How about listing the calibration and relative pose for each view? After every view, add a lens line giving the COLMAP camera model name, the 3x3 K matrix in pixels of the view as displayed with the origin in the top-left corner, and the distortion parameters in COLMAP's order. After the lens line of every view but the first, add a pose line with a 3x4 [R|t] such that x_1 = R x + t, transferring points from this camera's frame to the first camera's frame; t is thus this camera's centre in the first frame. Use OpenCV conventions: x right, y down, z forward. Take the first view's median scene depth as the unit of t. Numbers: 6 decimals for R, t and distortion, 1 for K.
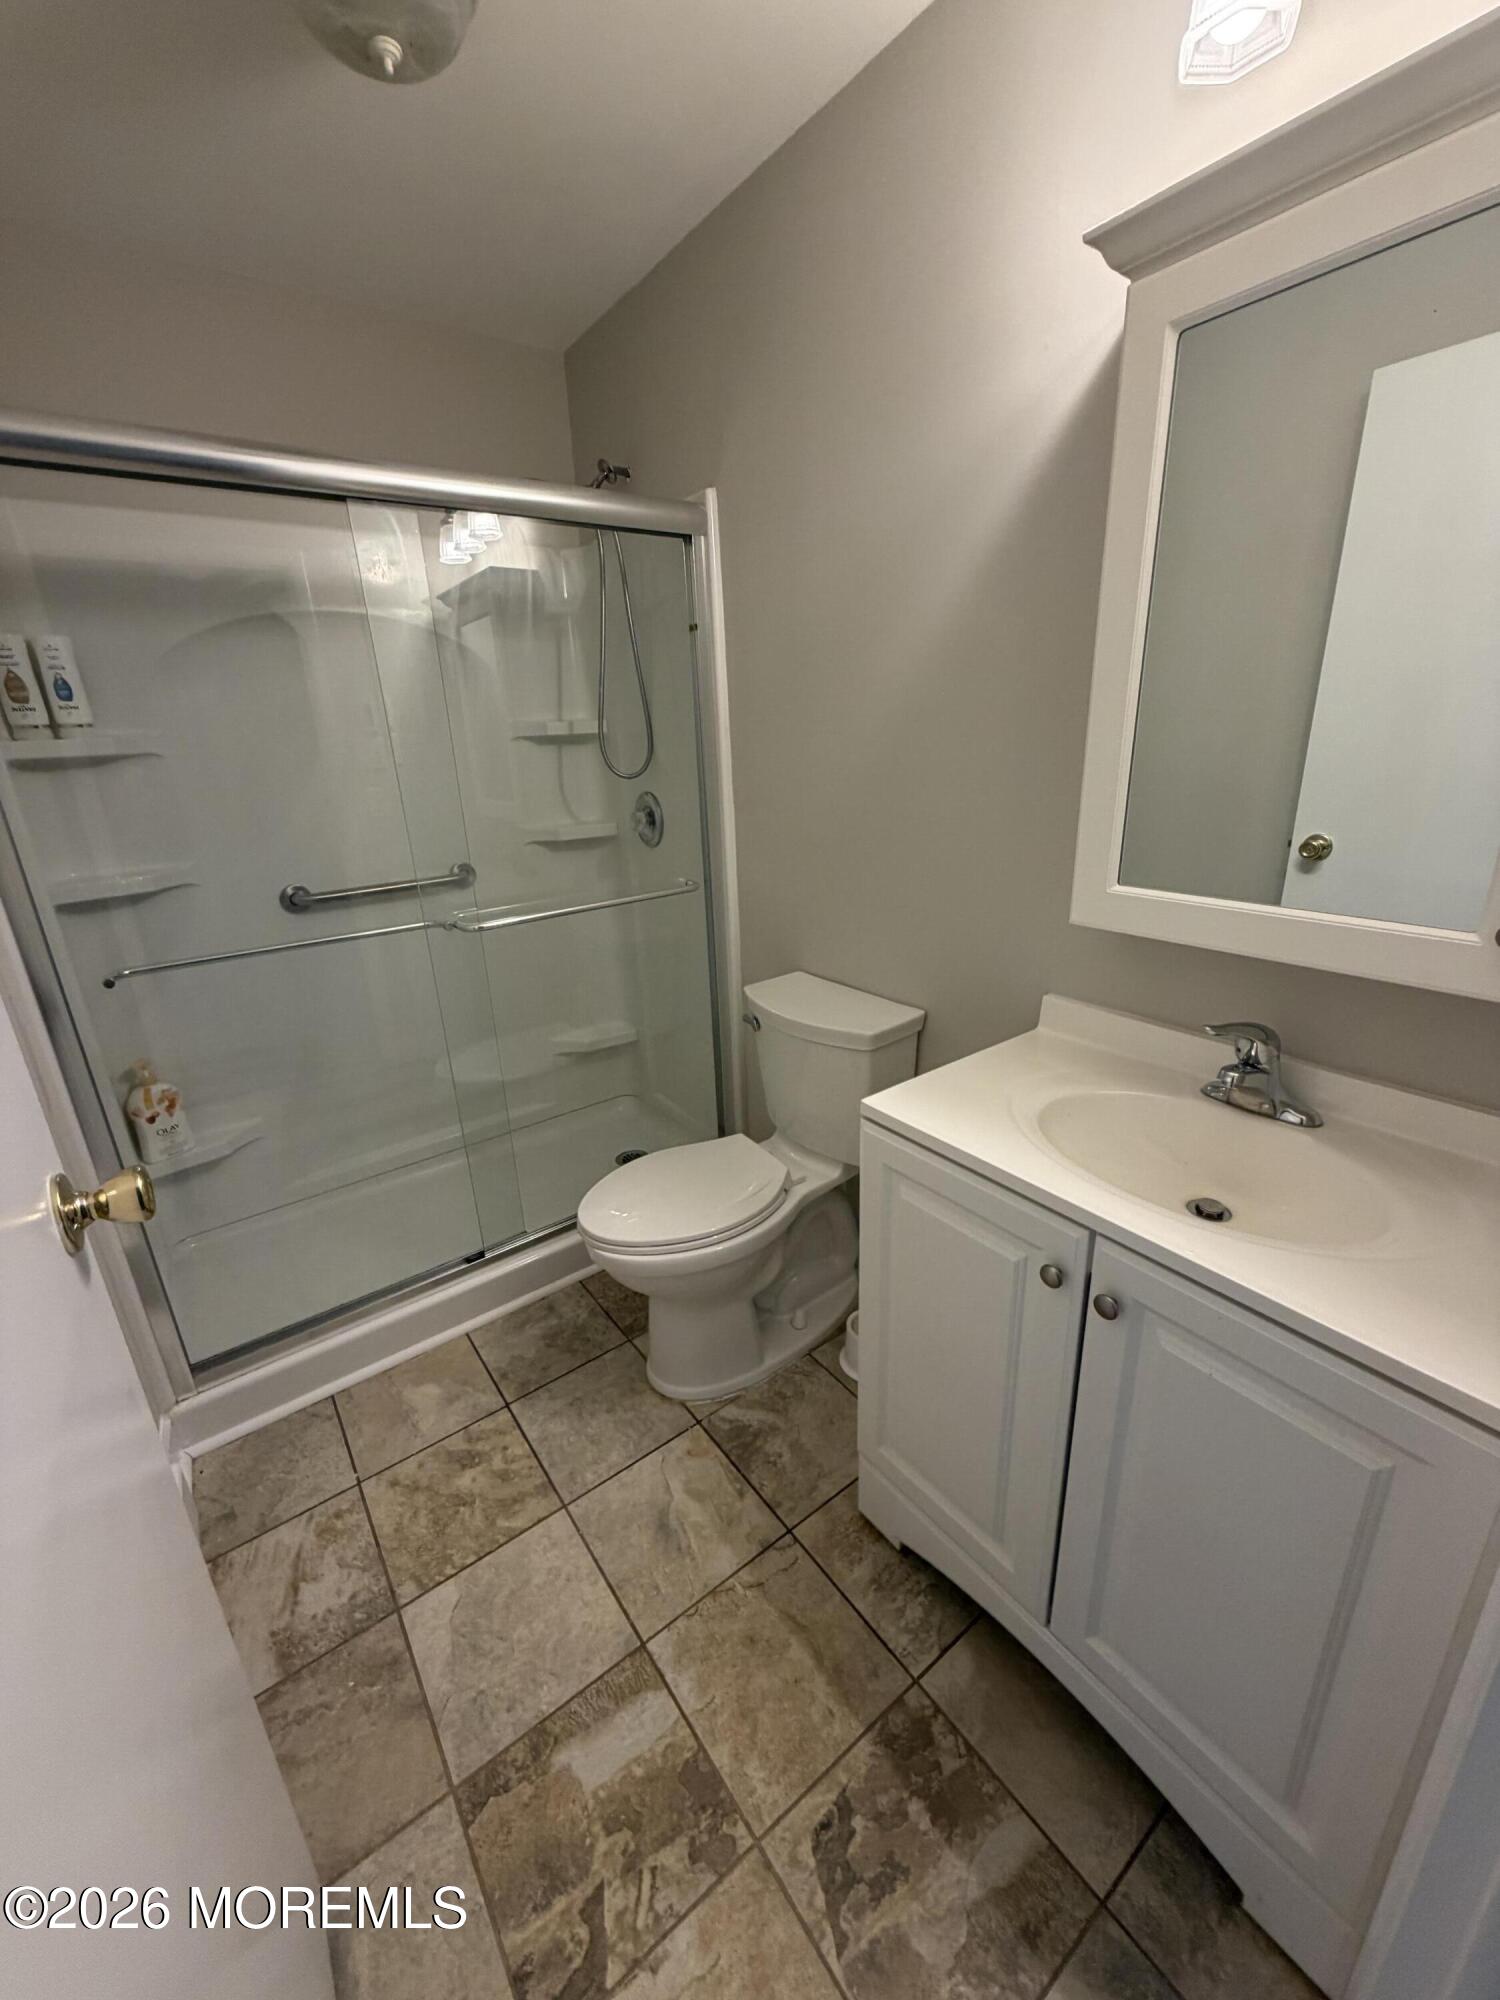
lens RADIAL K [[796.3, 0, 750.3], [0, 796.3, 992.1], [0, 0, 1]] dist [-0.000508, 0.000224]
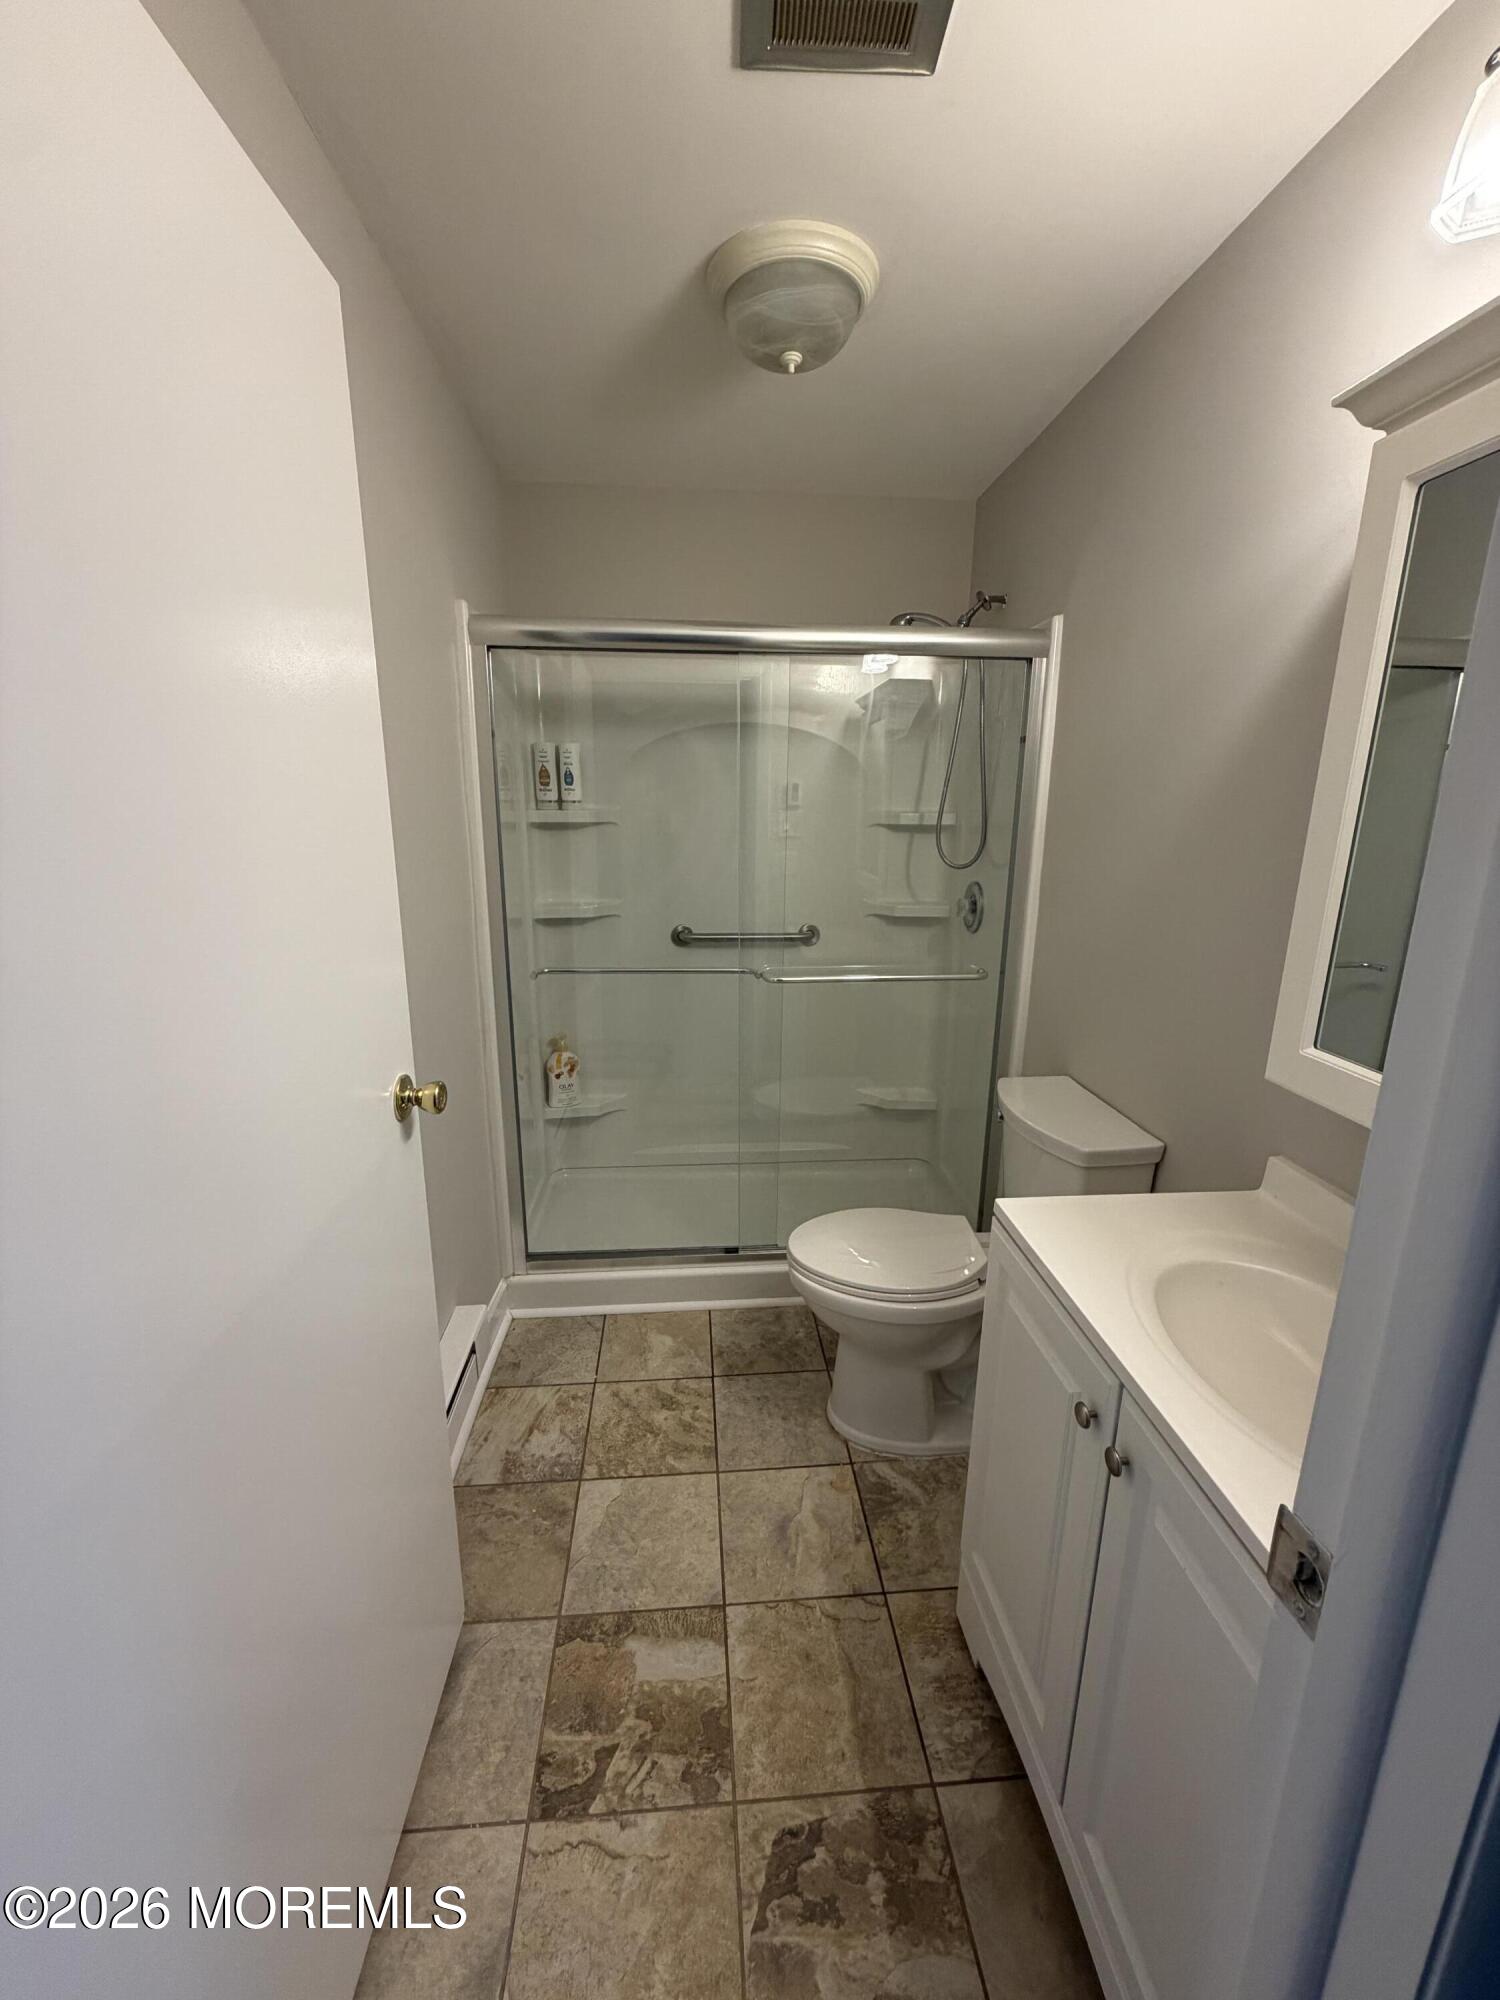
lens RADIAL K [[796.3, 0, 750.9], [0, 796.3, 991.0], [0, 0, 1]] dist [-0.000508, 0.000224]
pose [[0.848056, 0.169752, -0.501981, 0.261048], [-0.209160, 0.977616, -0.022763, -0.031175], [0.486881, 0.124298, 0.864579, -0.077124]]
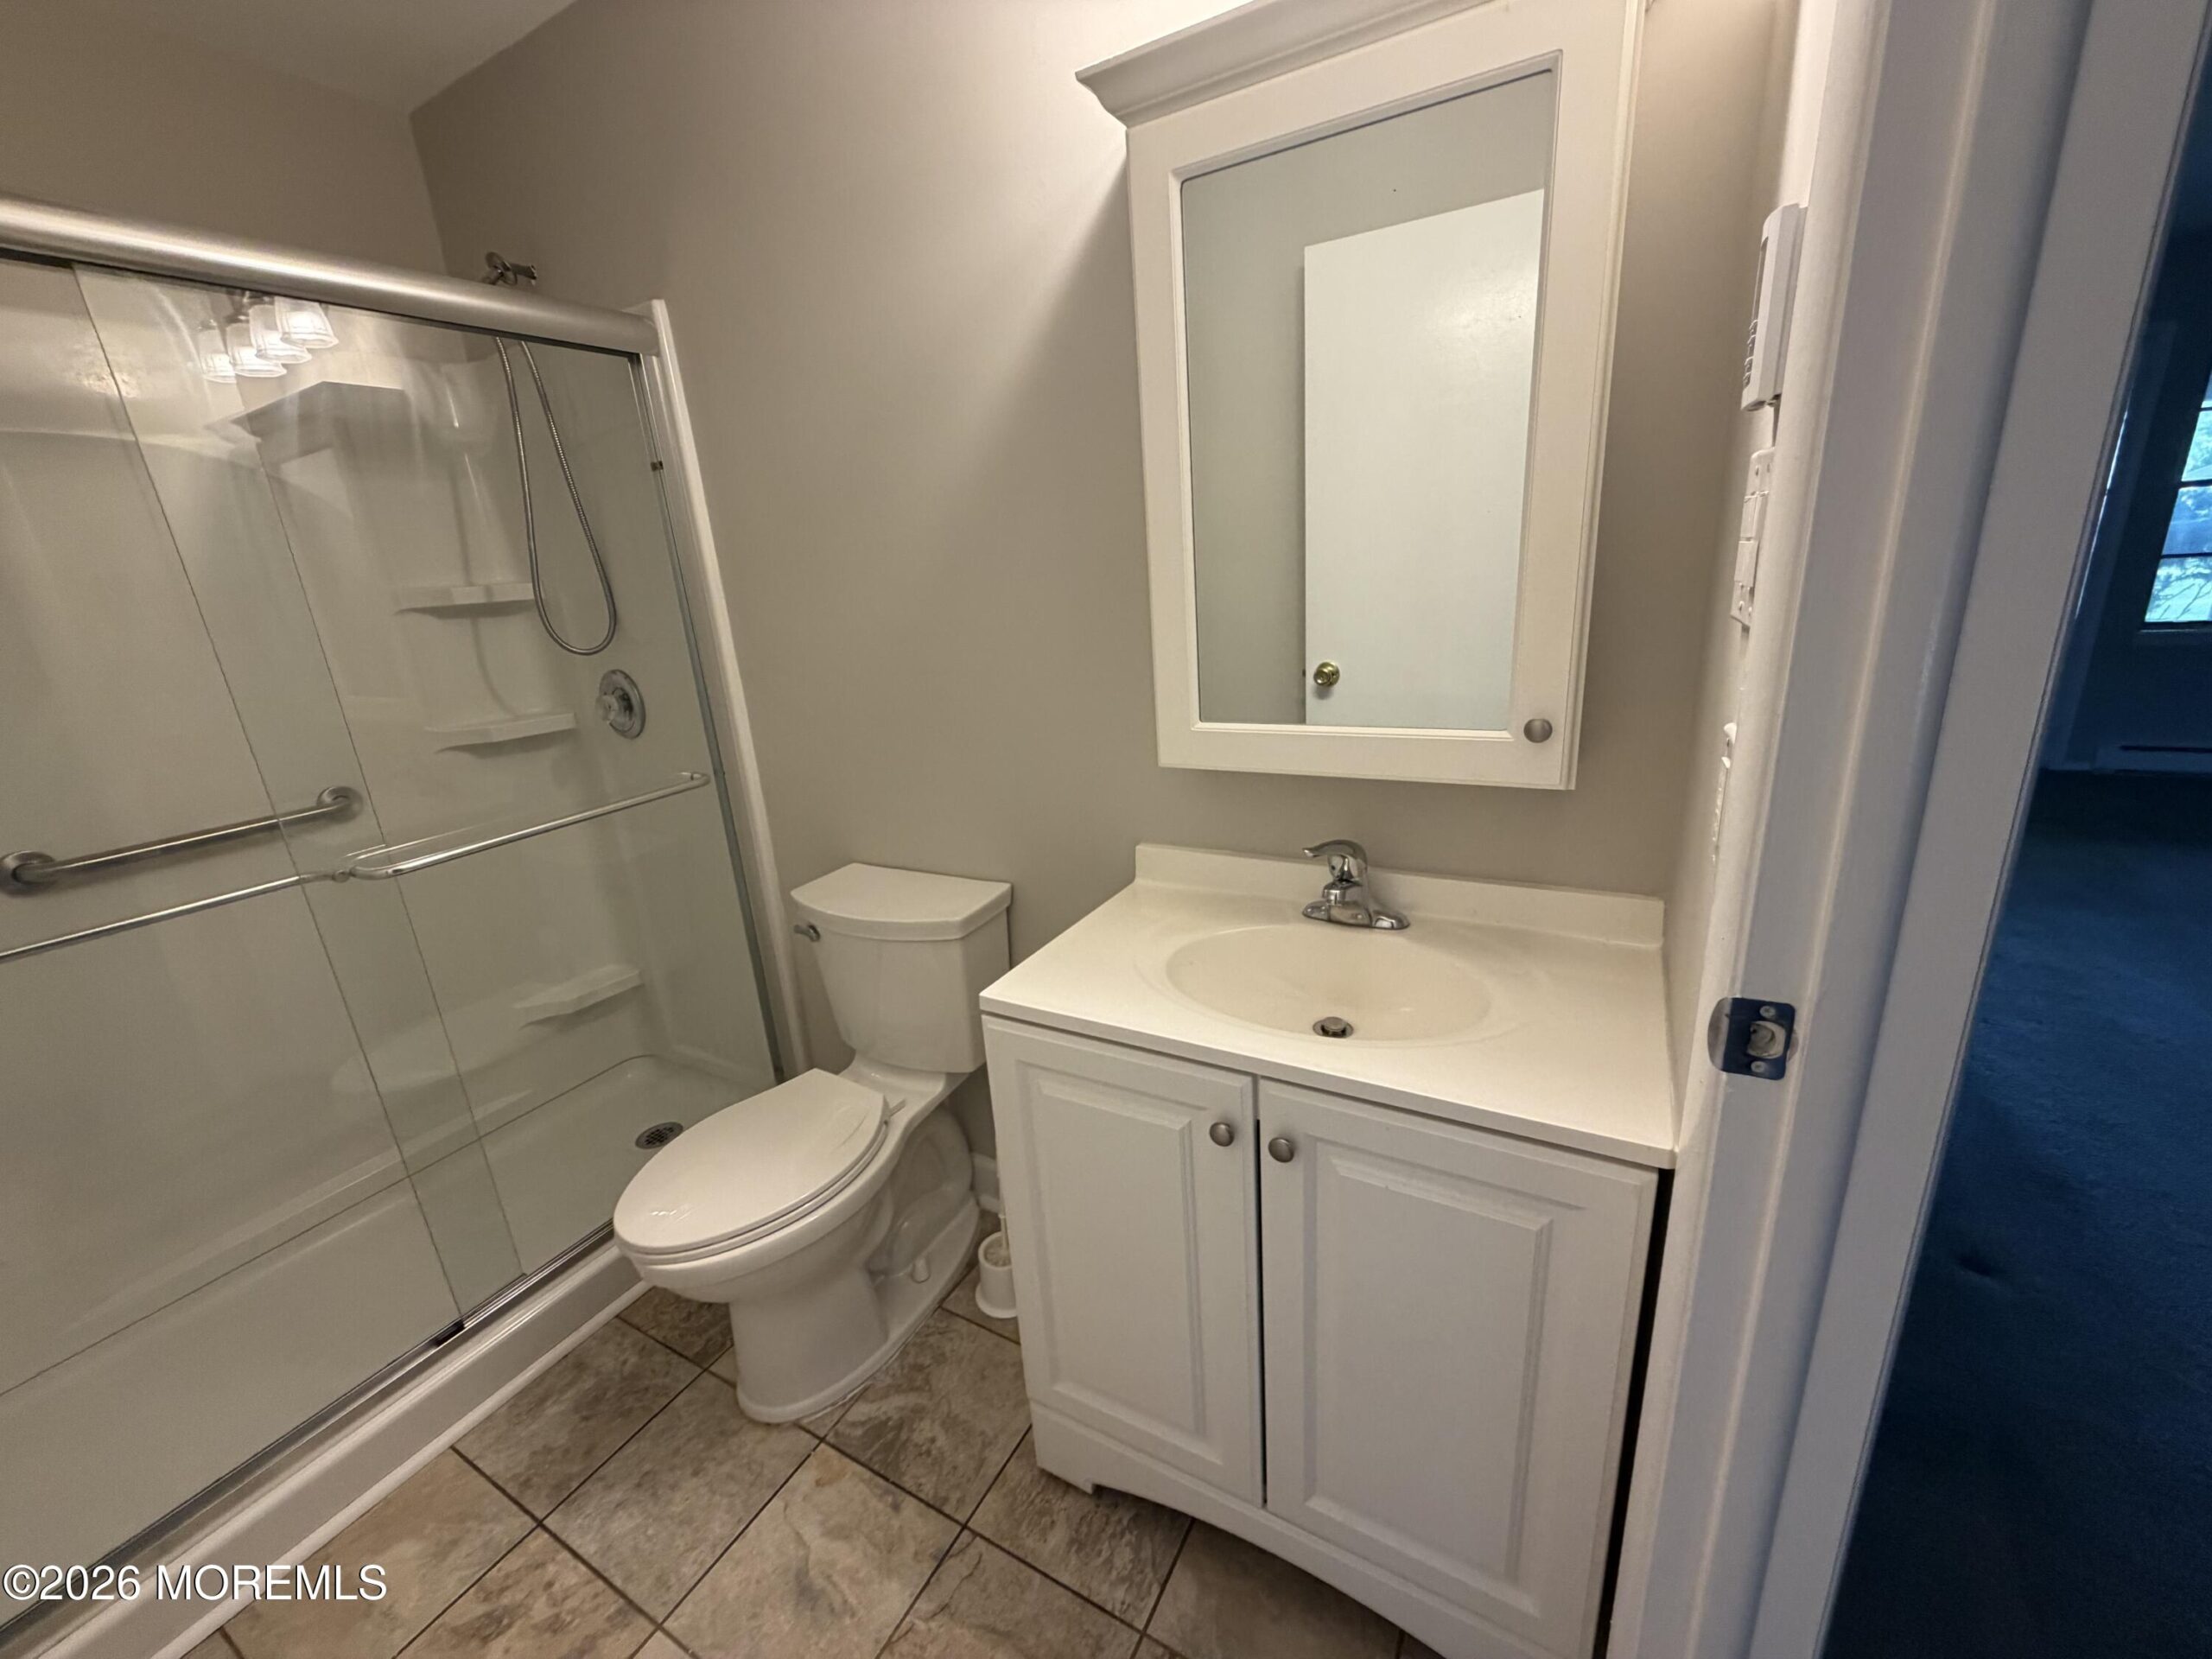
lens RADIAL K [[880.7, 0, 1101.6], [0, 880.7, 828.4], [0, 0, 1]] dist [-0.000508, 0.000224]
pose [[0.915492, -0.140442, 0.377028, -0.057527], [0.159457, 0.987012, -0.019531, -0.002360], [-0.369388, 0.078001, 0.925996, 0.033549]]
